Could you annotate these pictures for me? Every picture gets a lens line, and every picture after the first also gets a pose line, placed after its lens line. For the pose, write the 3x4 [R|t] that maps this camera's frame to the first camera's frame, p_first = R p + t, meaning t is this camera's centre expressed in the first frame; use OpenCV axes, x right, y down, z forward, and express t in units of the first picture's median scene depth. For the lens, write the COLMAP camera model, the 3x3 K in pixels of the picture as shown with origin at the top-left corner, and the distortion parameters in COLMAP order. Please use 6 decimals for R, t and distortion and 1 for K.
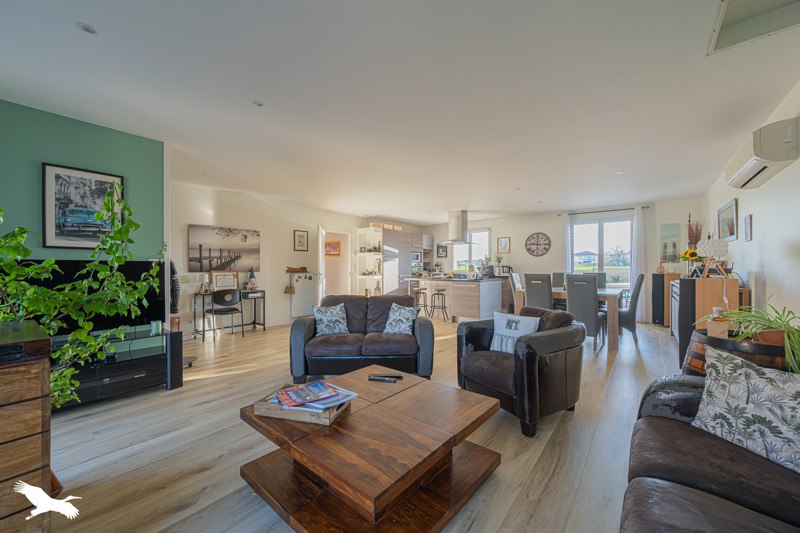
lens RADIAL K [[316.3, 0, 399.5], [0, 316.3, 268.4], [0, 0, 1]] dist [0.001373, 0.000405]
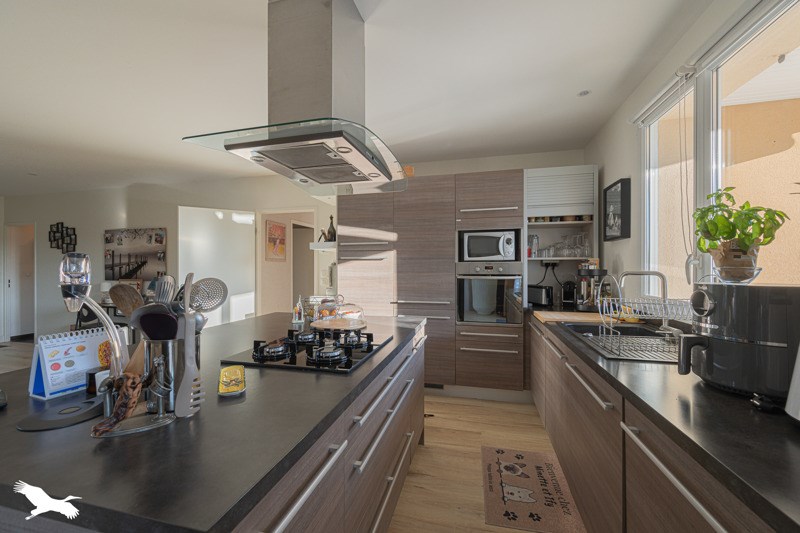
lens RADIAL K [[316.3, 0, 400.6], [0, 316.3, 268.3], [0, 0, 1]] dist [0.001373, 0.000405]
pose [[0.402222, 0.006346, -0.915520, 0.539355], [0.002360, 0.999965, 0.007968, -0.027453], [0.915539, -0.005365, 0.402193, 1.333651]]
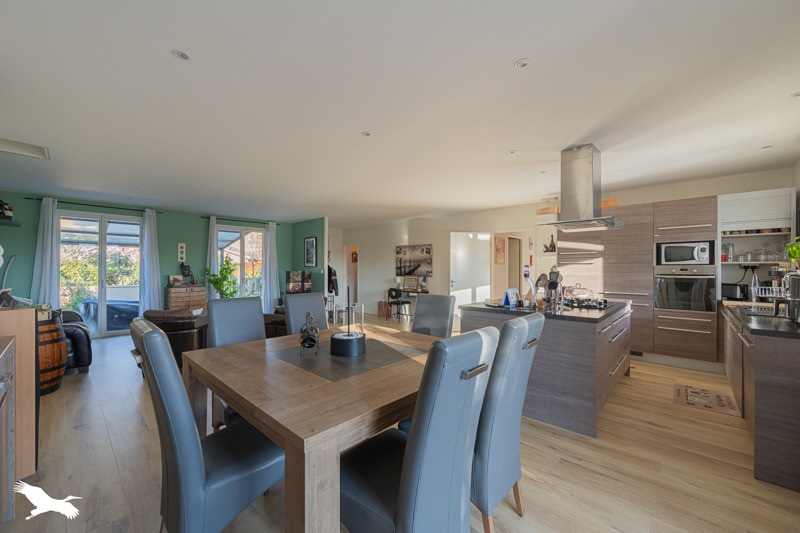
lens RADIAL K [[316.3, 0, 412.1], [0, 316.3, 269.6], [0, 0, 1]] dist [0.001373, 0.000405]
pose [[-0.061804, 0.008183, -0.998055, 0.887041], [0.001536, 0.999966, 0.008104, -0.030694], [0.998087, -0.001033, -0.061815, 1.098199]]
